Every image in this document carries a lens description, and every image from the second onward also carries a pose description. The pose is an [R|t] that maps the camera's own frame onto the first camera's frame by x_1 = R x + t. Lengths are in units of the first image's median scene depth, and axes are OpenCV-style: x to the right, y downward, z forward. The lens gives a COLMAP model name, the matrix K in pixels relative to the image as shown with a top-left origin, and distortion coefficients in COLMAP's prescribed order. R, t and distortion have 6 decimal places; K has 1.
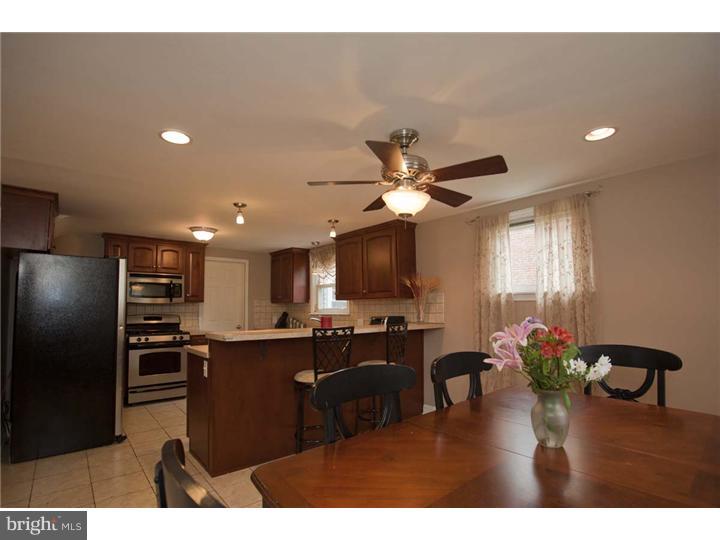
lens RADIAL K [[365.1, 0, 359.3], [0, 365.1, 287.8], [0, 0, 1]] dist [-0.020906, 0.000175]
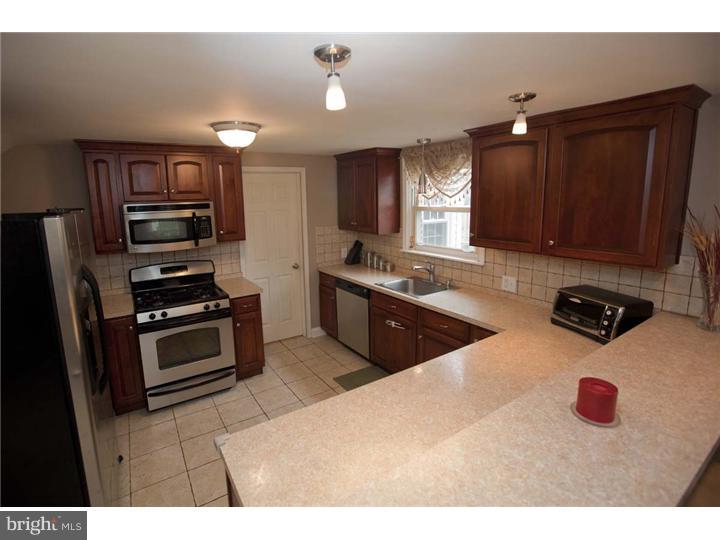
lens RADIAL K [[355.7, 0, 340.8], [0, 355.7, 250.6], [0, 0, 1]] dist [-0.026367, 0.000983]
pose [[0.990527, 0.006431, -0.137170, -0.184285], [0.023168, 0.976756, 0.213099, -0.079609], [0.135352, -0.214259, 0.967354, 0.432889]]
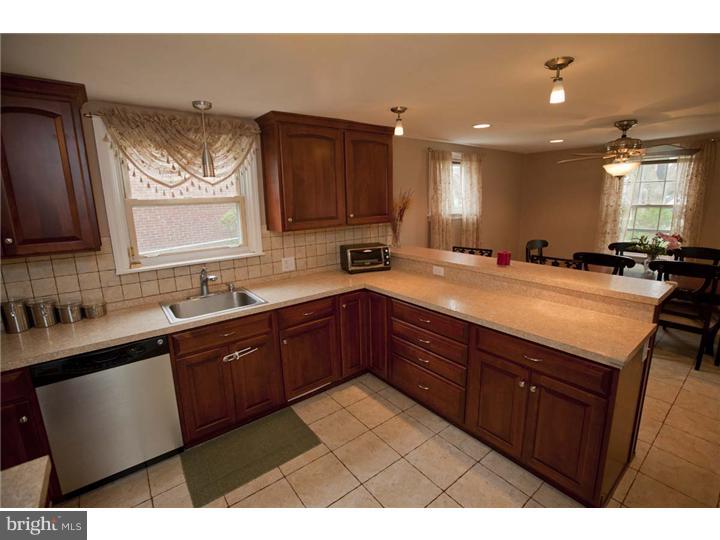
lens RADIAL K [[334.2, 0, 358.6], [0, 334.2, 266.0], [0, 0, 1]] dist [-0.041461, 0.018091]
pose [[0.033823, -0.198505, 0.979516, -0.565494], [-0.036627, 0.979172, 0.199700, -0.021702], [-0.998756, -0.042631, 0.025847, 0.857182]]
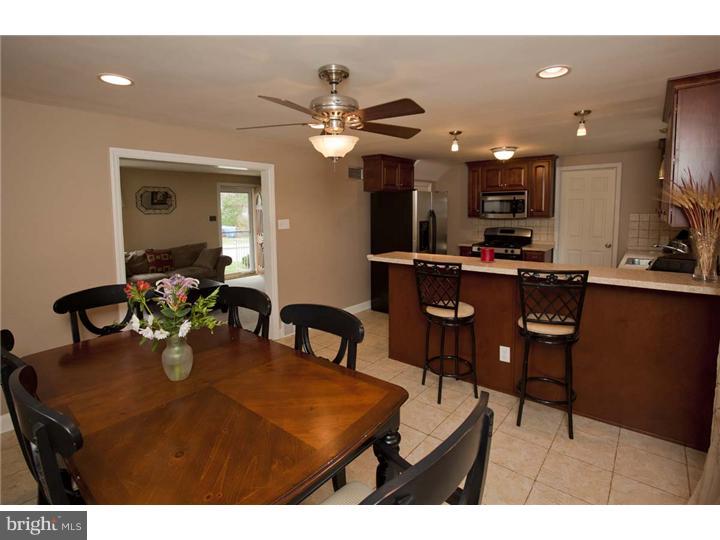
lens RADIAL K [[357.5, 0, 360.0], [0, 357.5, 270.0], [0, 0, 1]] dist [-0.049513, 0.022234]
pose [[0.187528, 0.167599, -0.967855, 0.439551], [0.071040, 0.980442, 0.183542, -0.032996], [0.979687, -0.103175, 0.171954, 0.354767]]
